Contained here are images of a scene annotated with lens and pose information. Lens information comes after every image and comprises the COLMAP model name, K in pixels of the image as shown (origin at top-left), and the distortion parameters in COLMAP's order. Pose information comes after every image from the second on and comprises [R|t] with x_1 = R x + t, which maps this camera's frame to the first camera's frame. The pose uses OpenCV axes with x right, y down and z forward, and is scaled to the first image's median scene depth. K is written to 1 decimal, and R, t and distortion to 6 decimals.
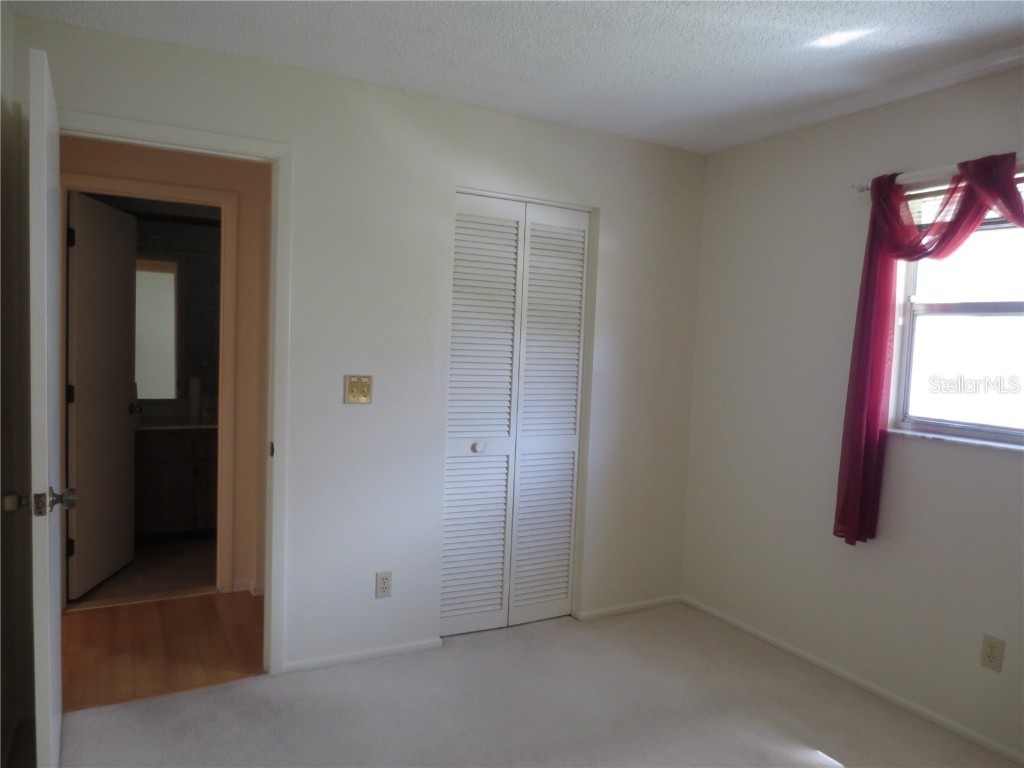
lens RADIAL K [[724.6, 0, 505.0], [0, 724.6, 387.4], [0, 0, 1]] dist [-0.030976, 0.006338]
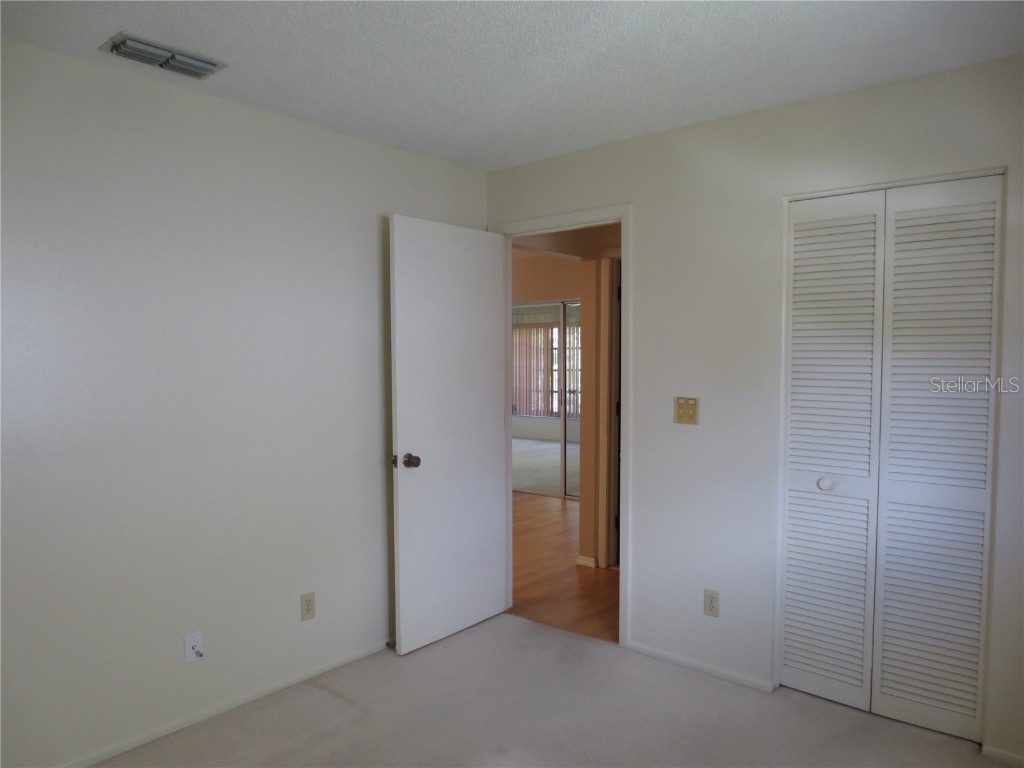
lens RADIAL K [[724.6, 0, 505.0], [0, 724.6, 387.4], [0, 0, 1]] dist [-0.030976, 0.006338]
pose [[0.346530, 0.001828, -0.938037, 0.634365], [-0.044196, 0.998919, -0.014380, -0.003738], [0.936997, 0.046441, 0.346237, 0.332925]]
